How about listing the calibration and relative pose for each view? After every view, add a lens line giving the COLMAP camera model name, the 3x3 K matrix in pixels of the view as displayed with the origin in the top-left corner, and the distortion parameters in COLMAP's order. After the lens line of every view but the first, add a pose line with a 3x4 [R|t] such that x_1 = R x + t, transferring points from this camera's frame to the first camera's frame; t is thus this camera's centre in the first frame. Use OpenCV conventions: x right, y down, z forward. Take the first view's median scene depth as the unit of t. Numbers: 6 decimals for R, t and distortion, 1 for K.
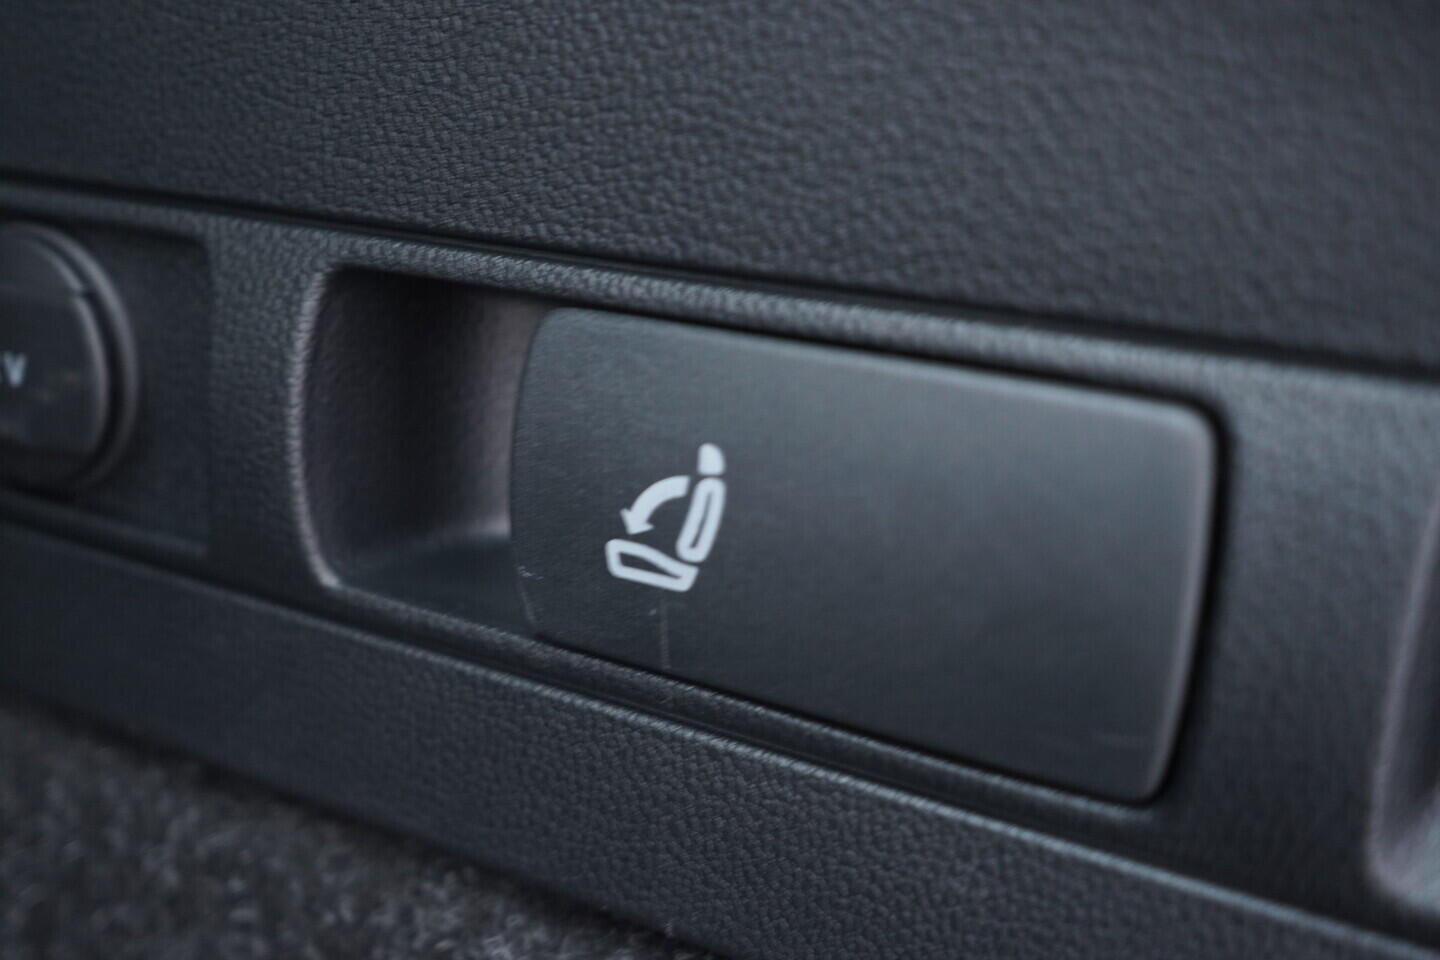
lens RADIAL K [[1521.2, 0, 720.0], [0, 1521.2, 480.0], [0, 0, 1]] dist [-0.007480, 0.034522]
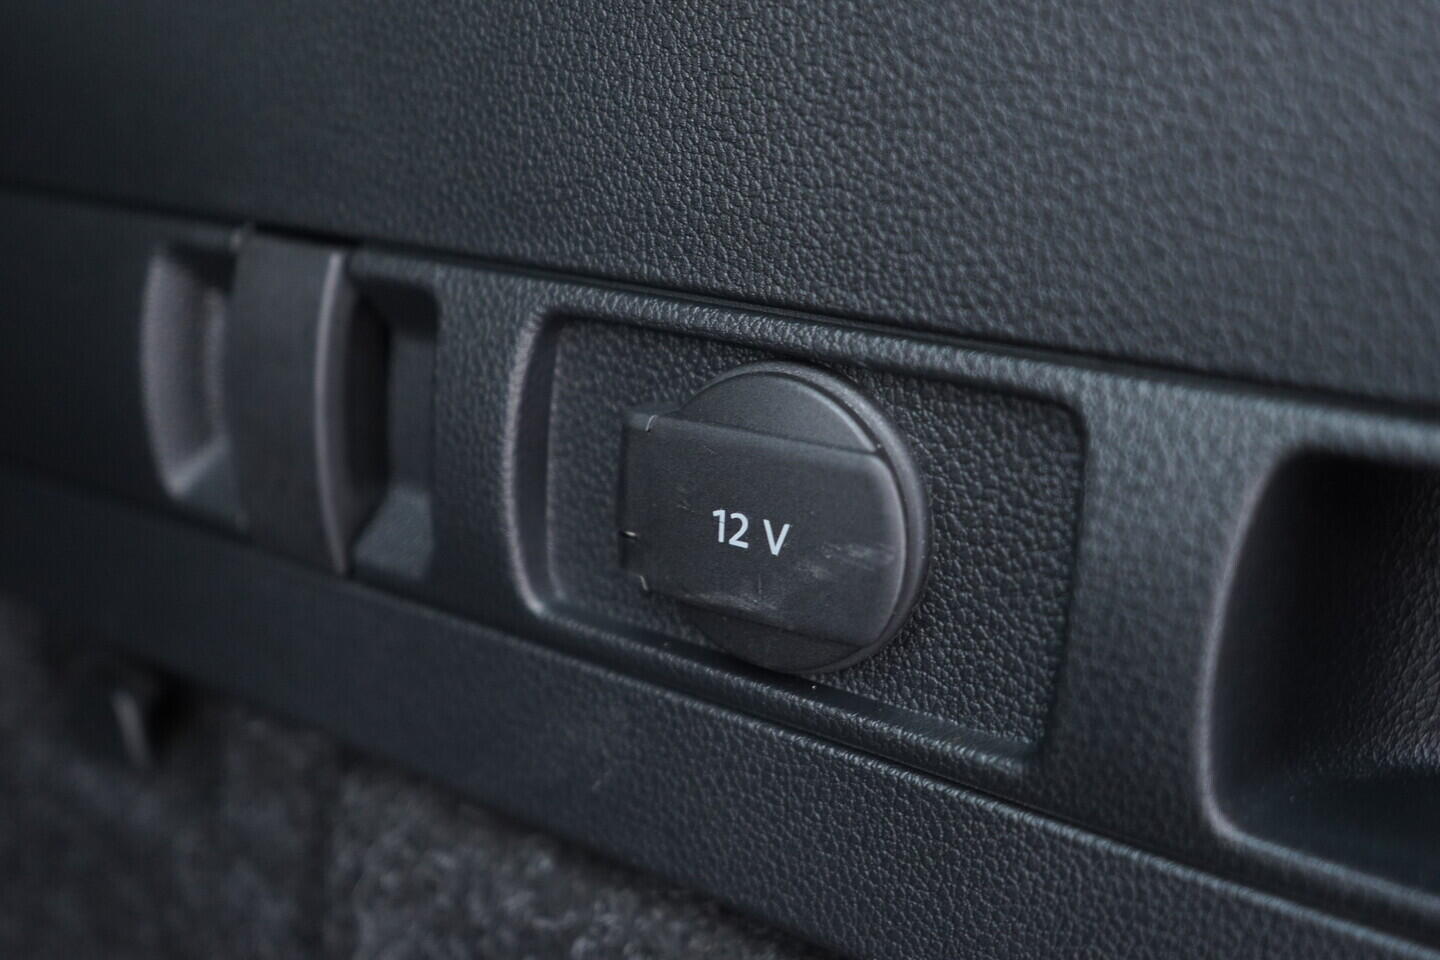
lens RADIAL K [[1375.1, 0, 720.0], [0, 1375.1, 480.0], [0, 0, 1]] dist [-0.000100, -0.003989]
pose [[0.998030, 0.029994, -0.055104, -0.464546], [-0.030651, 0.999468, -0.011130, -0.097042], [0.054741, 0.012797, 0.998419, 0.241308]]
